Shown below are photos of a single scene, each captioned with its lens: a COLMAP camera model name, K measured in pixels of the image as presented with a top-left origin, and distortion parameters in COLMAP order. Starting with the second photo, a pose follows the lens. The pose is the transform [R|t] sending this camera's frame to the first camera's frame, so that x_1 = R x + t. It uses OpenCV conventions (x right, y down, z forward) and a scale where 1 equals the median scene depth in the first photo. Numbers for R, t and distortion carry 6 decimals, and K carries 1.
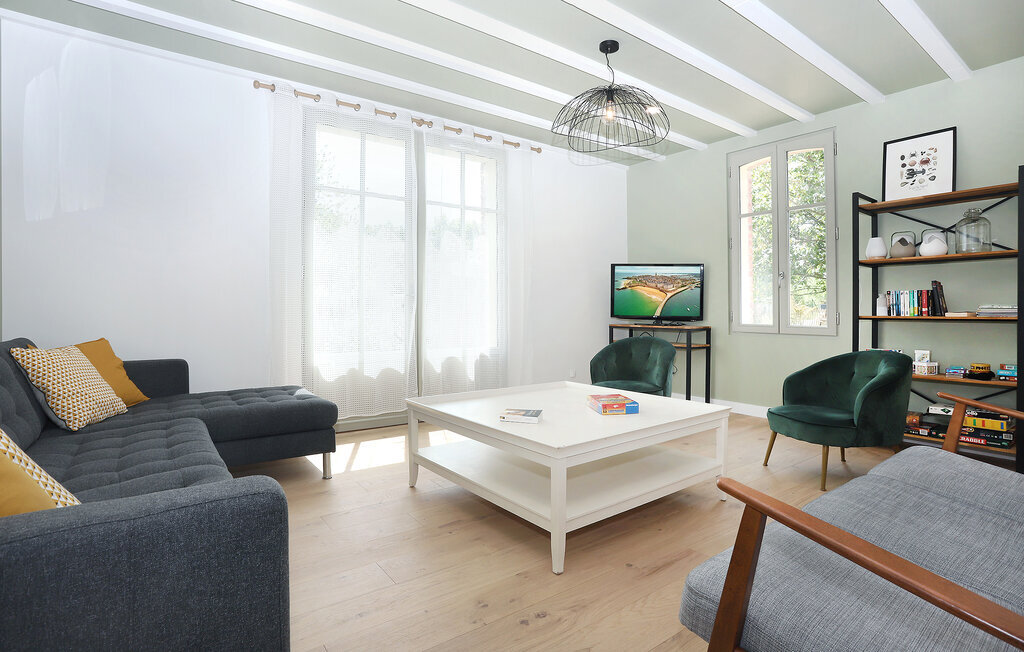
lens RADIAL K [[512.8, 0, 514.5], [0, 512.8, 302.3], [0, 0, 1]] dist [-0.026090, 0.001183]
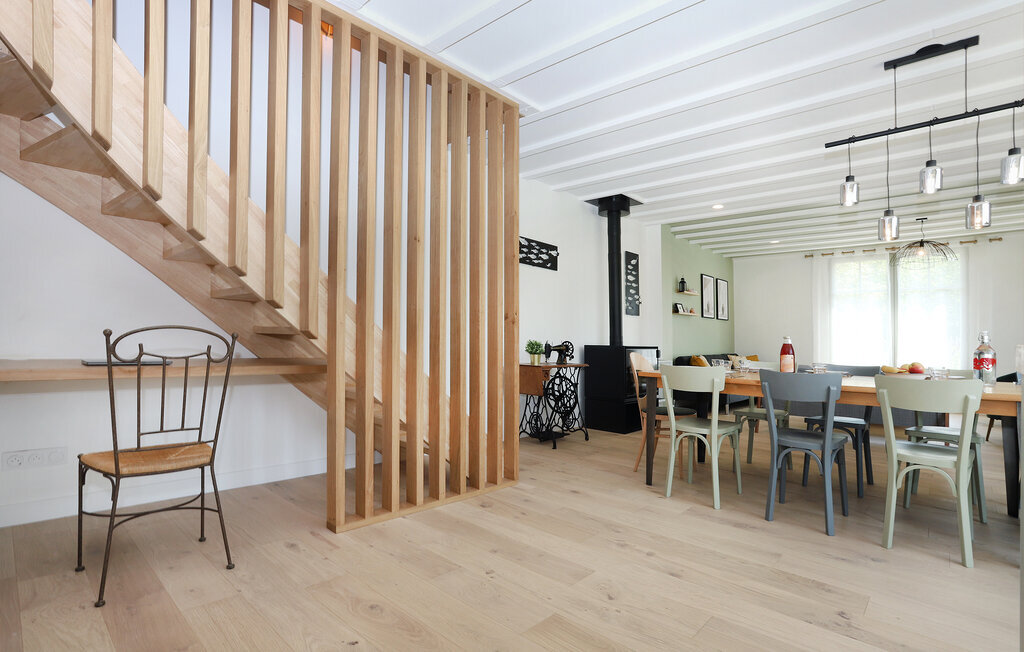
lens RADIAL K [[512.8, 0, 516.4], [0, 512.8, 343.8], [0, 0, 1]] dist [-0.042062, 0.000648]
pose [[0.212516, 0.000886, -0.977157, 1.496316], [-0.001316, 0.999999, 0.000621, 0.002487], [0.977157, 0.001154, 0.212517, -0.857499]]
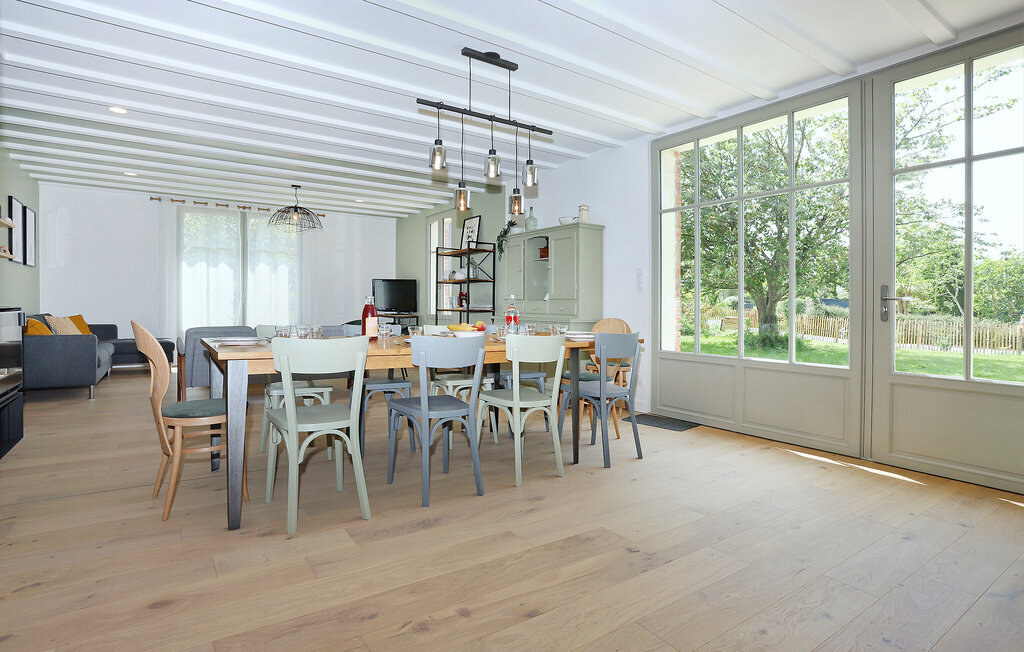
lens RADIAL K [[504.5, 0, 517.2], [0, 504.5, 303.9], [0, 0, 1]] dist [-0.059445, 0.012361]
pose [[0.999963, 0.005030, -0.006980, 0.972844], [-0.004981, 0.999963, 0.007016, -0.005416], [0.007015, -0.006981, 0.999951, -0.981508]]
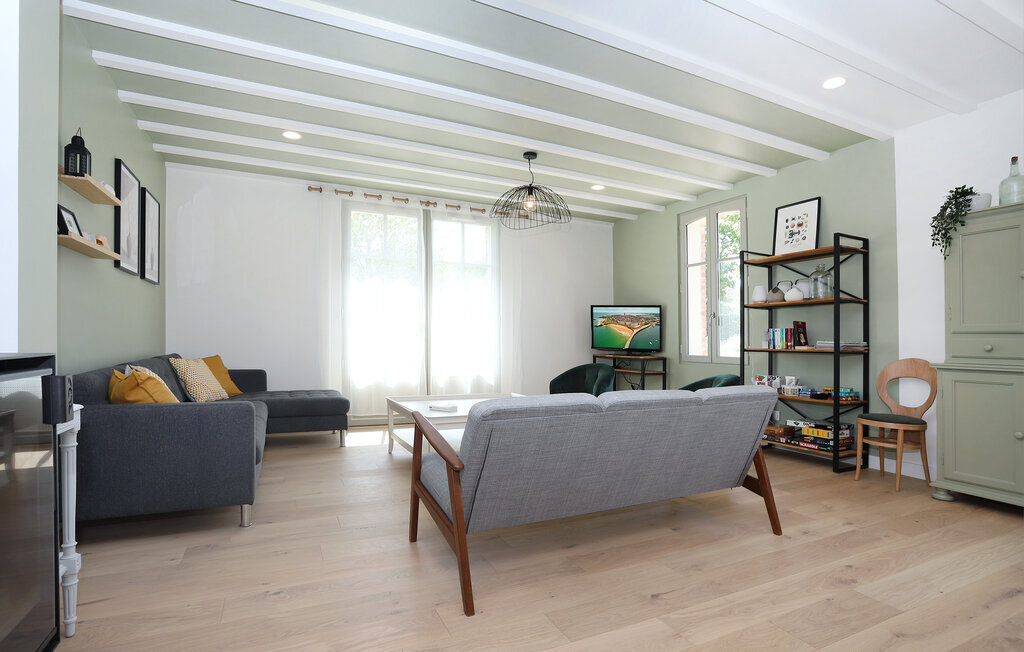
lens RADIAL K [[512.8, 0, 516.4], [0, 512.8, 343.8], [0, 0, 1]] dist [-0.042062, 0.000648]
pose [[0.981920, 0.010219, -0.189022, 0.347465], [-0.007906, 0.999884, 0.012984, 0.002941], [0.189133, -0.011255, 0.981887, -0.335053]]
